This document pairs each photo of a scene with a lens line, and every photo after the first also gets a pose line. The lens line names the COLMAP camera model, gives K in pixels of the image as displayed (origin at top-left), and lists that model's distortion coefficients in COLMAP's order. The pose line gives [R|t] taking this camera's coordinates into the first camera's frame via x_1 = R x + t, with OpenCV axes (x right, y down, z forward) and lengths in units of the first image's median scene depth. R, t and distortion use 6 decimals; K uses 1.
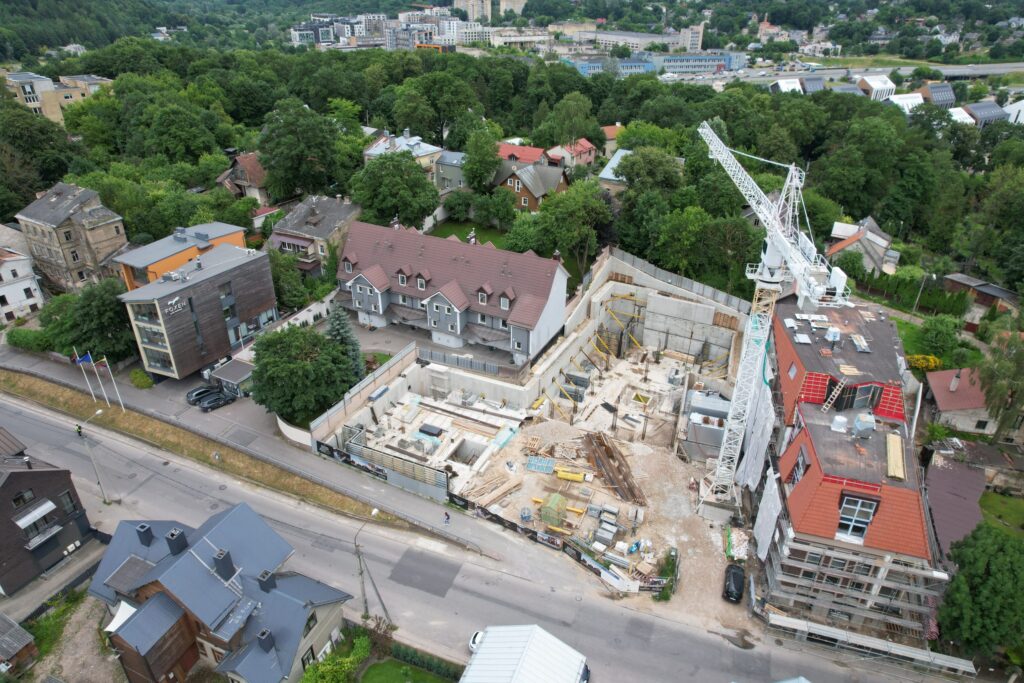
lens RADIAL K [[653.4, 0, 515.0], [0, 653.4, 344.2], [0, 0, 1]] dist [-0.044424, -0.001636]
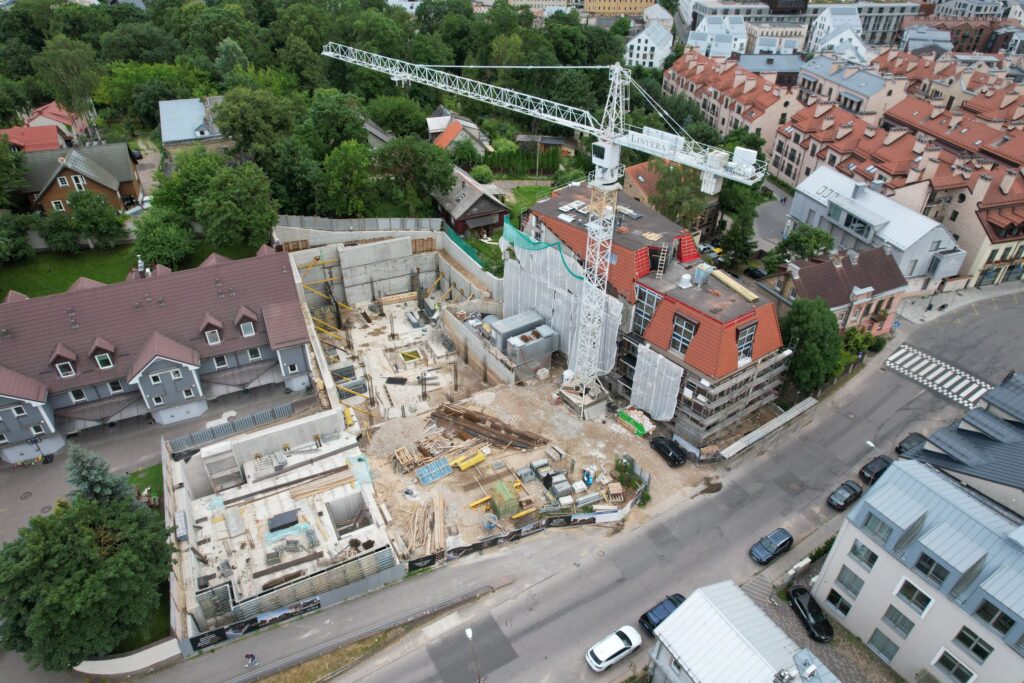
lens RADIAL K [[653.4, 0, 513.8], [0, 653.4, 341.9], [0, 0, 1]] dist [-0.044424, -0.001636]
pose [[0.627098, -0.461263, 0.627681, -0.333640], [0.379400, 0.884641, 0.271046, -0.150637], [-0.680296, 0.068170, 0.729760, 0.262977]]
